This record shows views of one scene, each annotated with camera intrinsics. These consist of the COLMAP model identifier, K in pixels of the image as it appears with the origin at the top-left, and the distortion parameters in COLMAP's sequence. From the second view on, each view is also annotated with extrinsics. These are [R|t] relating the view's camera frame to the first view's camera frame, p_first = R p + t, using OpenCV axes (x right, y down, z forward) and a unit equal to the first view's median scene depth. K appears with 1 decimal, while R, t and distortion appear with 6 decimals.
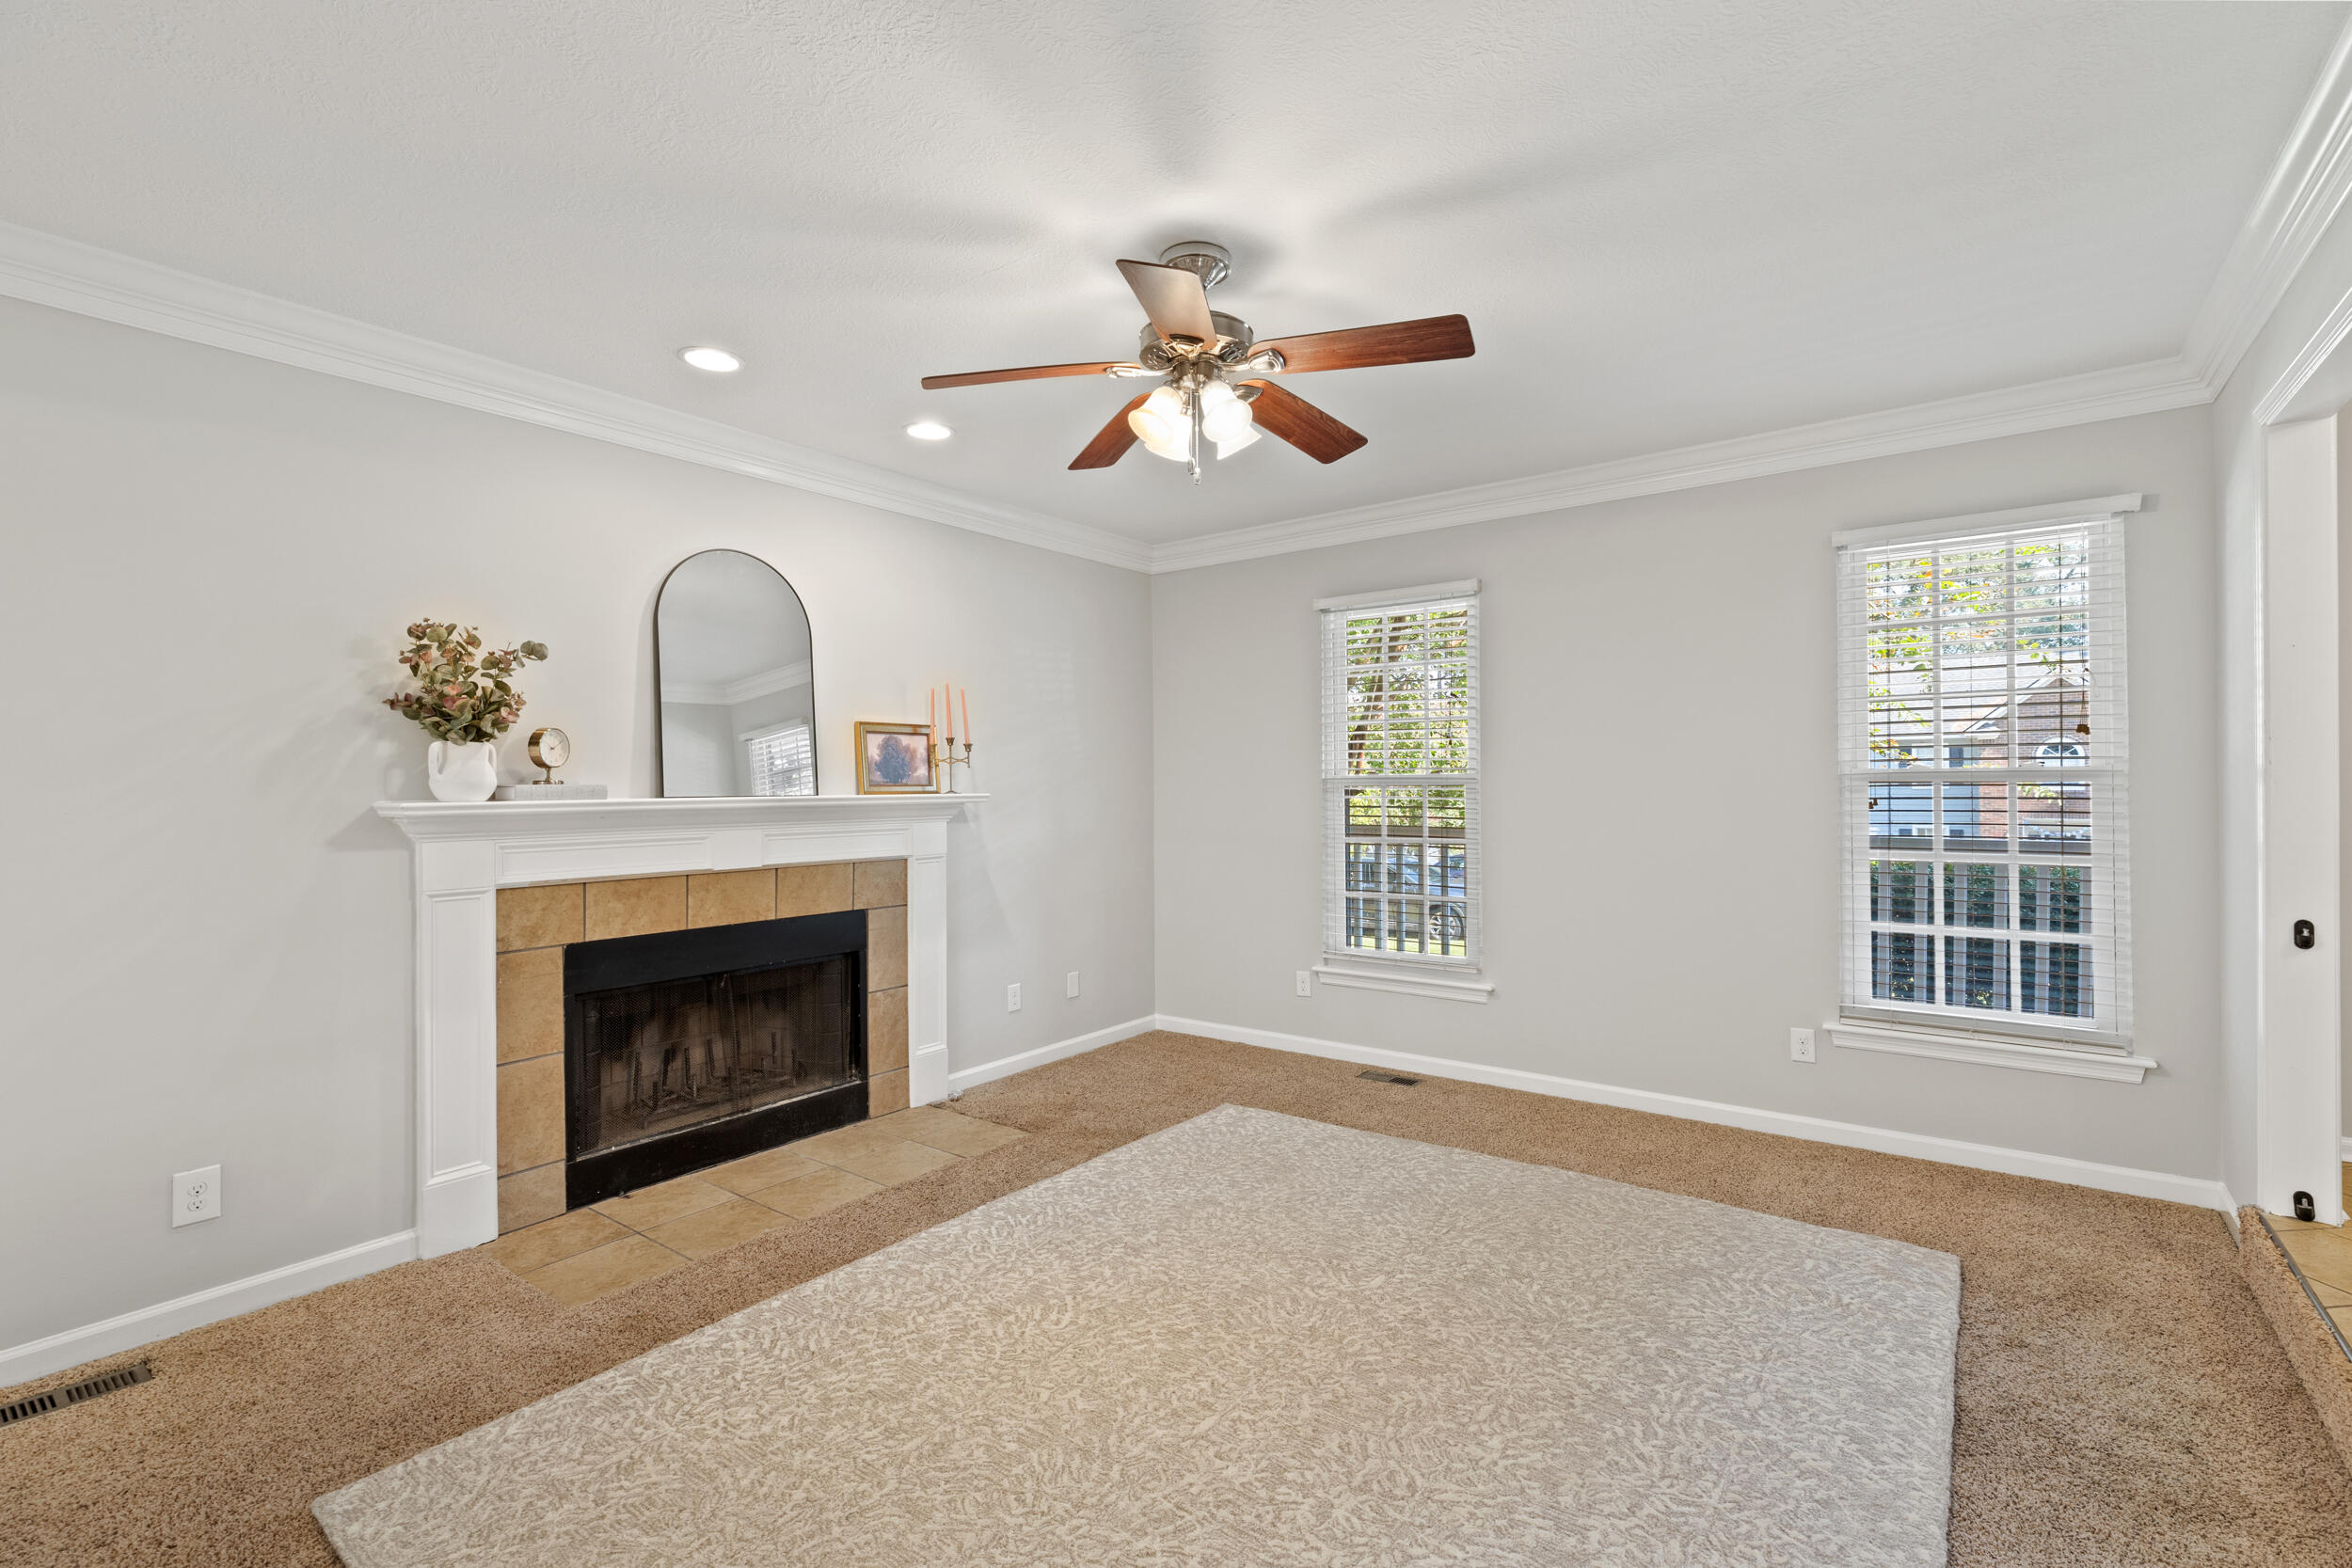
lens RADIAL K [[1059.6, 0, 1178.1], [0, 1059.6, 783.3], [0, 0, 1]] dist [0.001705, 0.000090]
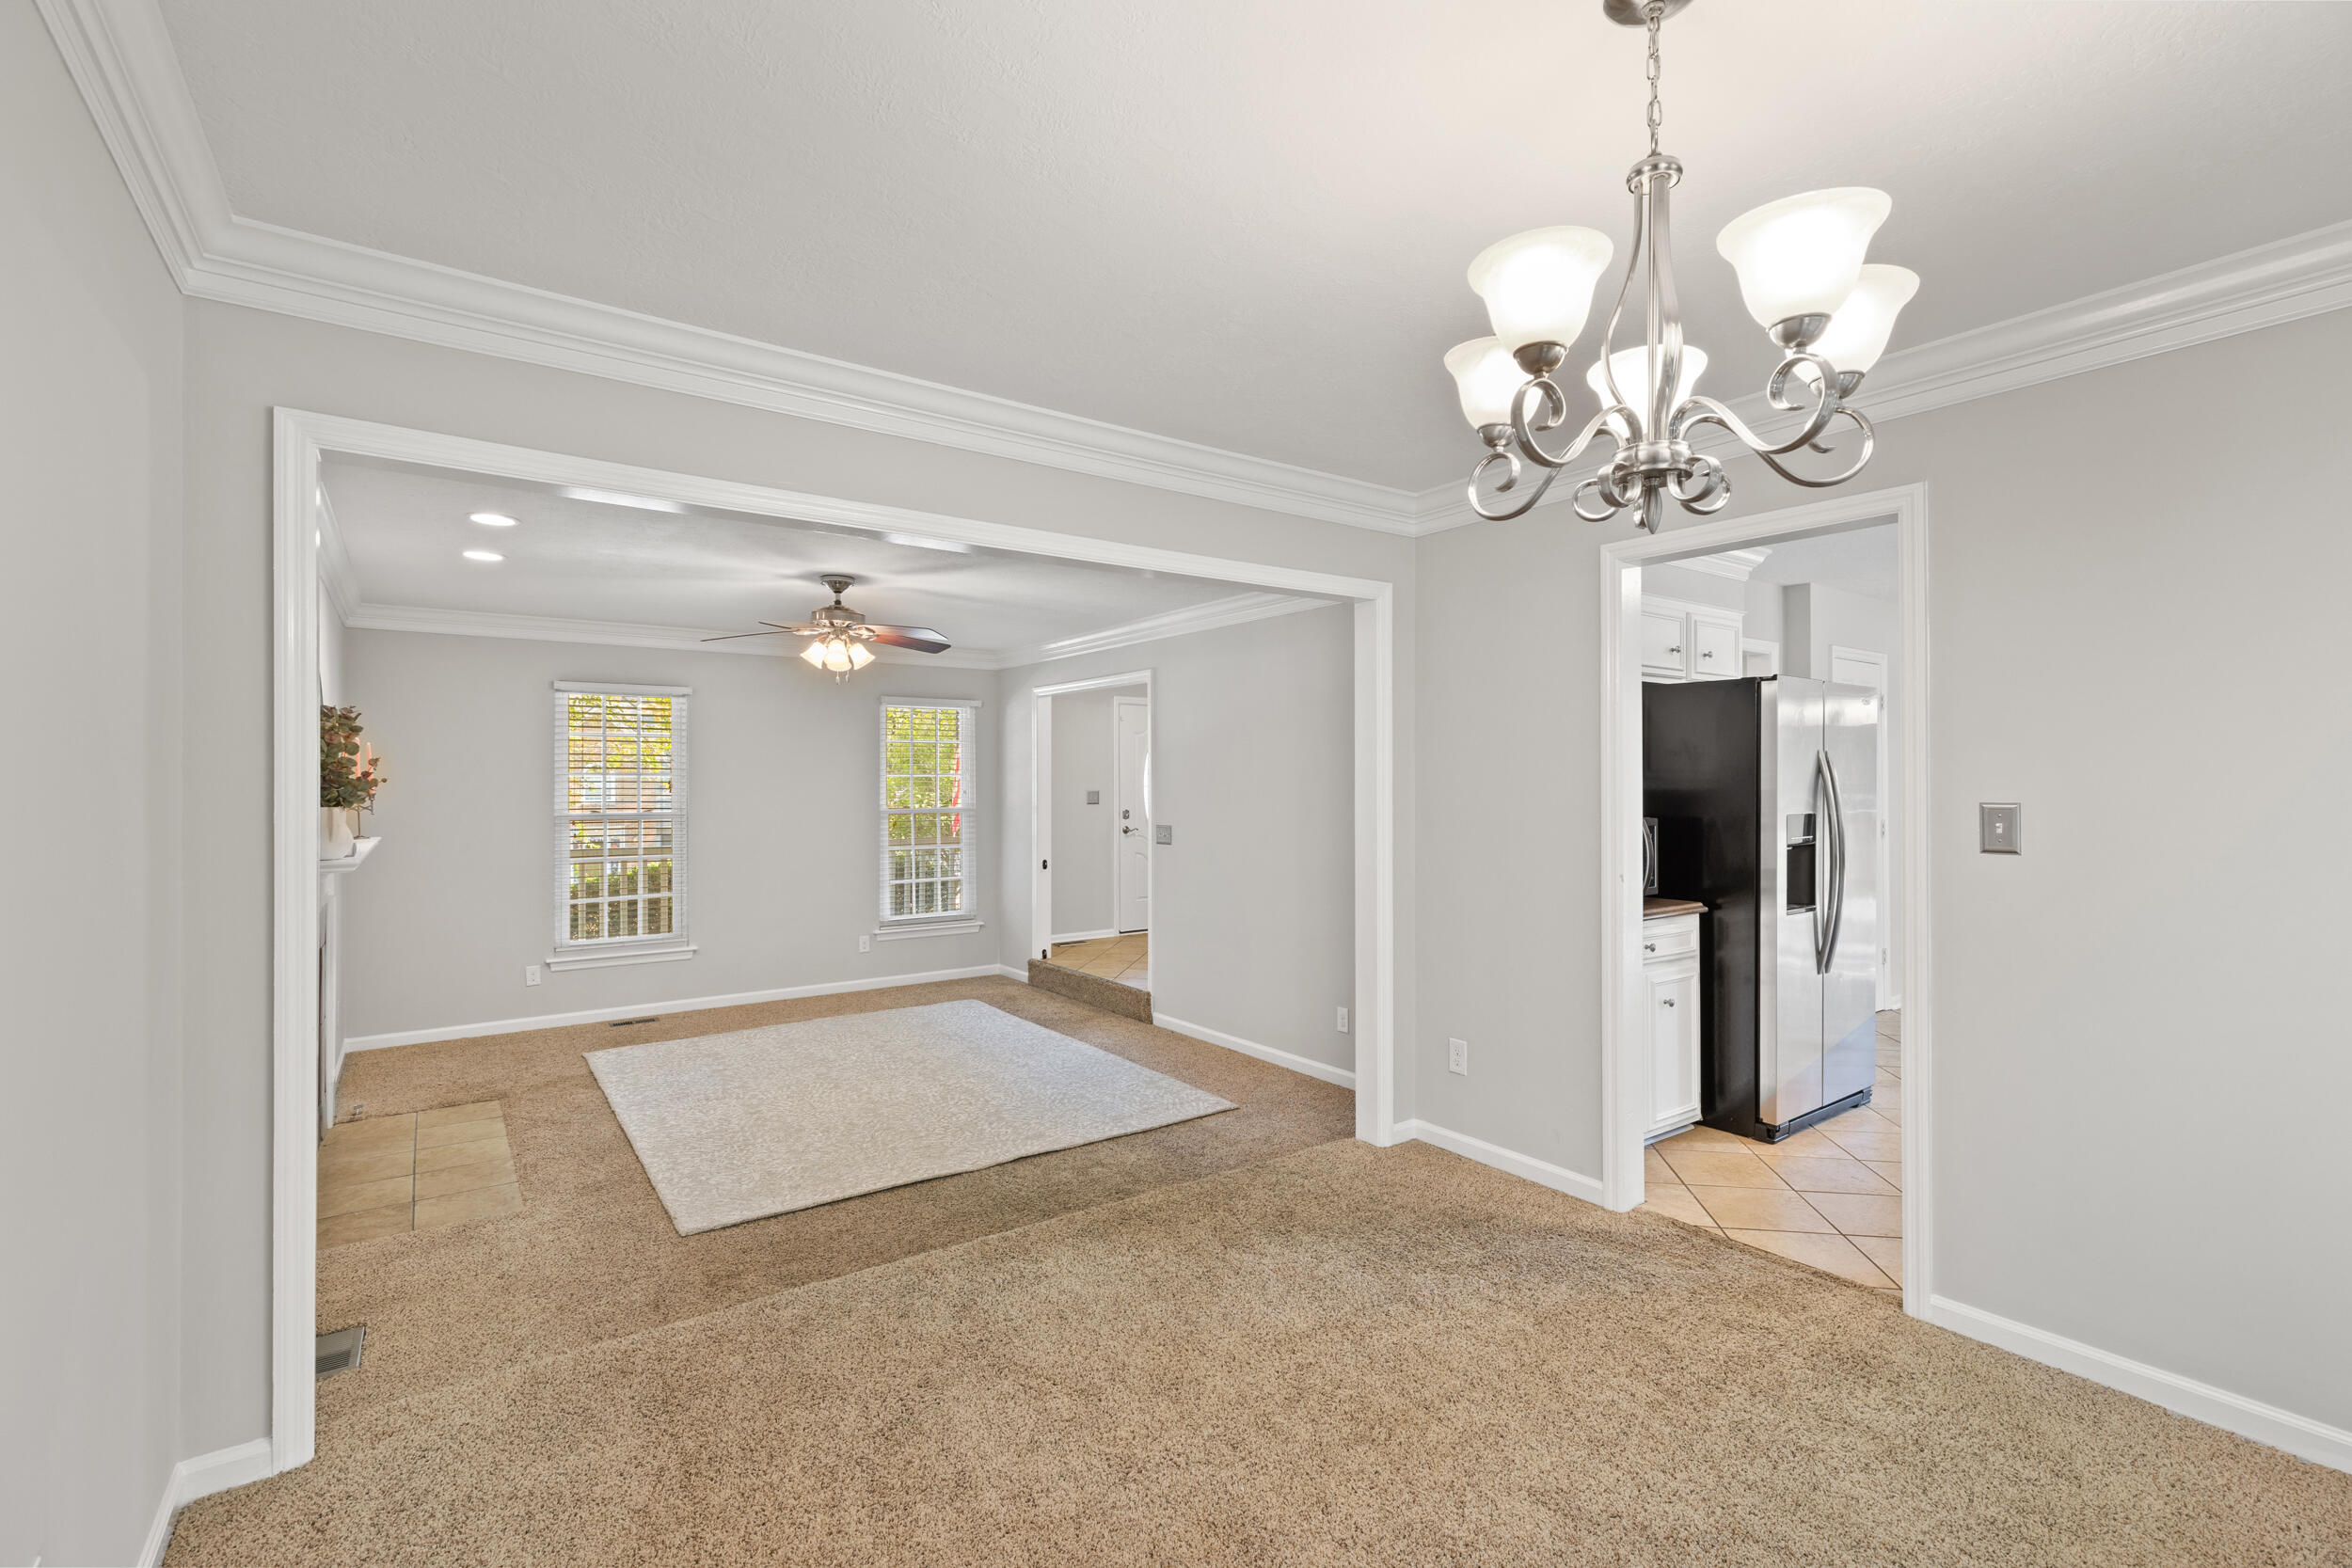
lens RADIAL K [[1053.4, 0, 1181.0], [0, 1053.4, 788.0], [0, 0, 1]] dist [0.001419, -0.000396]
pose [[0.296330, 0.004548, 0.955075, -1.245831], [0.002726, 0.999981, -0.005608, -0.042988], [-0.955082, 0.004265, 0.296311, -0.193916]]
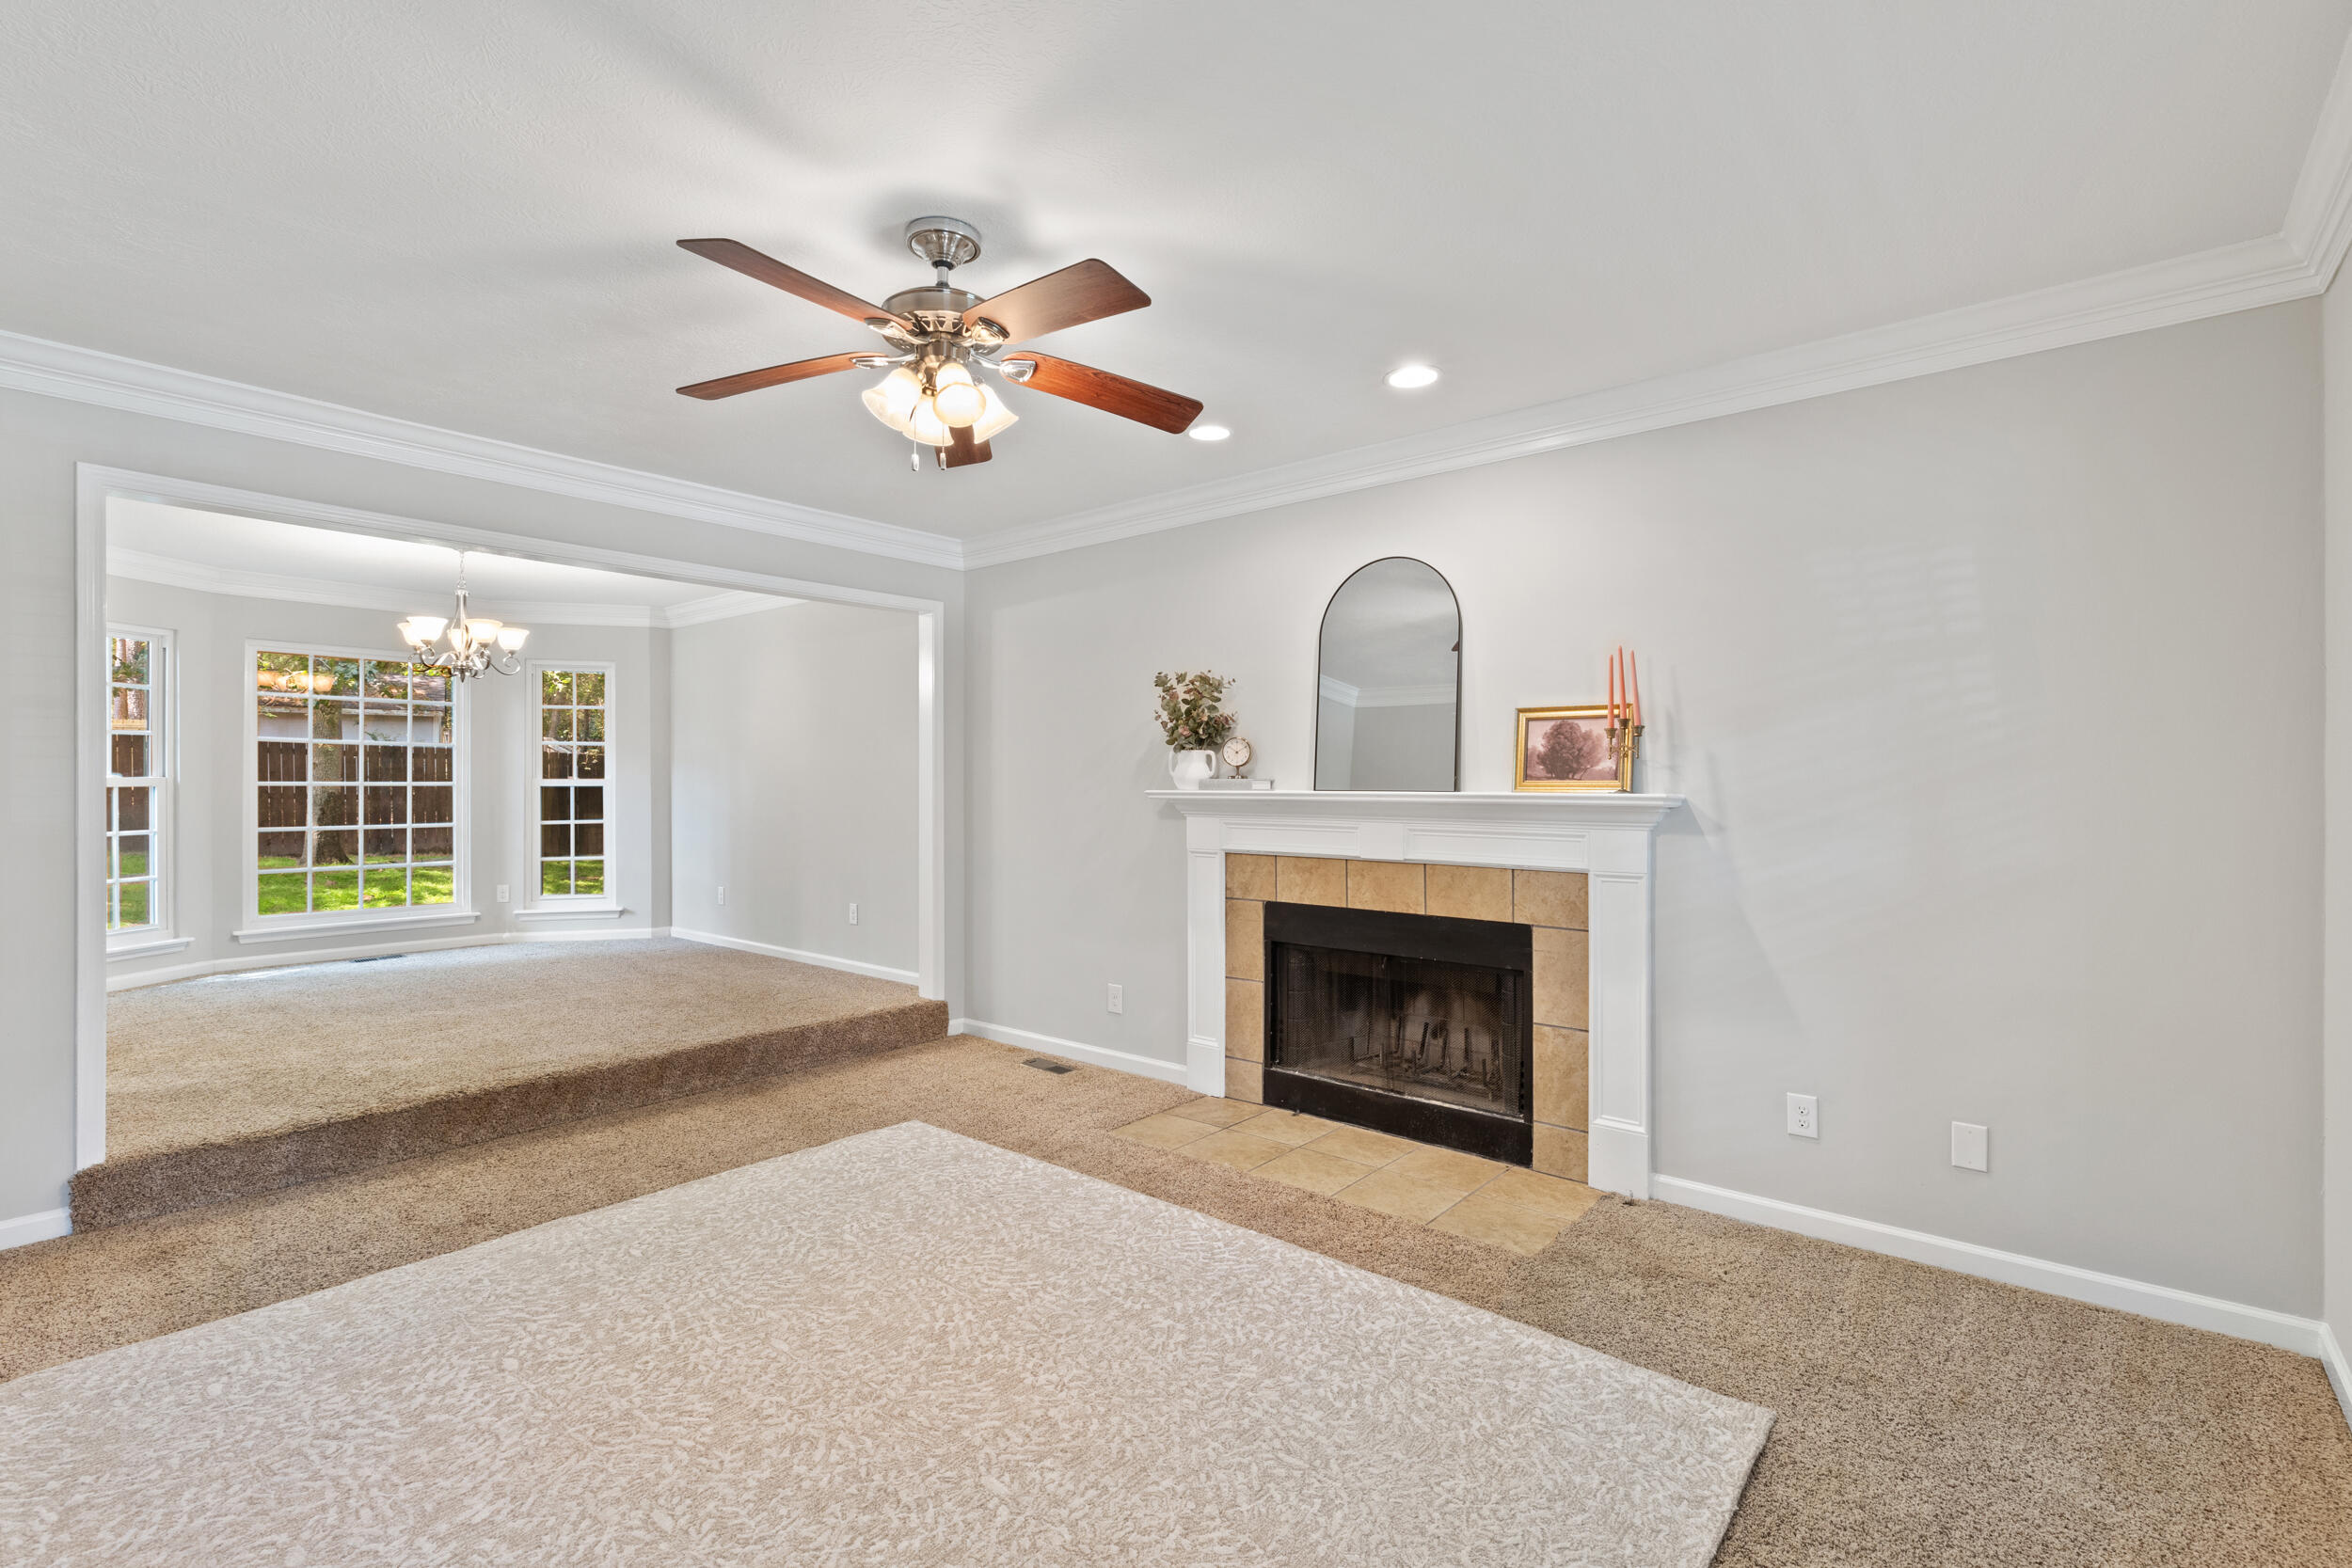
lens RADIAL K [[1059.6, 0, 1178.1], [0, 1059.6, 783.3], [0, 0, 1]] dist [0.001705, 0.000090]
pose [[-0.051572, 0.010025, -0.998619, 0.675907], [-0.000841, 0.999949, 0.010082, -0.005851], [0.998669, 0.001359, -0.051561, 0.883742]]
